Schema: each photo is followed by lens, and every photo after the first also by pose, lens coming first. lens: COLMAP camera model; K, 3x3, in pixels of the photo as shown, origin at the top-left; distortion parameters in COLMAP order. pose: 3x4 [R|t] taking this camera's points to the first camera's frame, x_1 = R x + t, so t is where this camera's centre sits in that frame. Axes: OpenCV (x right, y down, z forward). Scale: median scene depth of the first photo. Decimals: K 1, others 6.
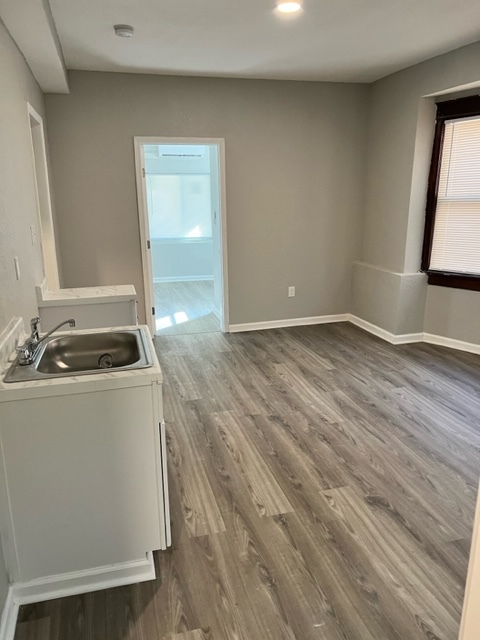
lens RADIAL K [[479.2, 0, 237.2], [0, 479.2, 319.4], [0, 0, 1]] dist [-0.004053, -0.020813]
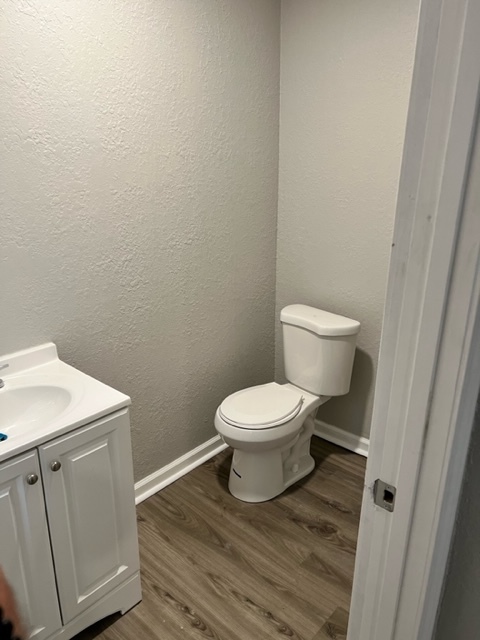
lens RADIAL K [[479.2, 0, 240.3], [0, 479.2, 319.0], [0, 0, 1]] dist [-0.004053, -0.020813]
pose [[-0.835546, 0.190730, -0.515253, 0.241732], [-0.133877, 0.838866, 0.527619, -0.380566], [0.532860, 0.509830, -0.675376, 1.258210]]
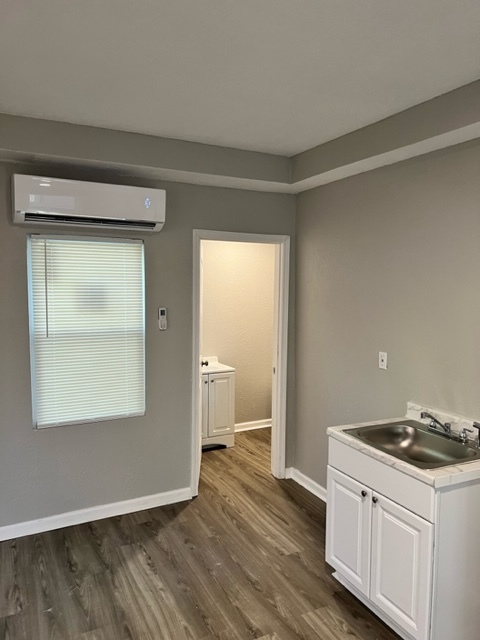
lens RADIAL K [[479.2, 0, 240.4], [0, 479.2, 320.7], [0, 0, 1]] dist [-0.004053, -0.020813]
pose [[-0.980052, 0.029456, -0.196545, 0.342803], [-0.036245, 0.945878, 0.322491, -0.600365], [0.195407, 0.323182, -0.925943, 1.973192]]
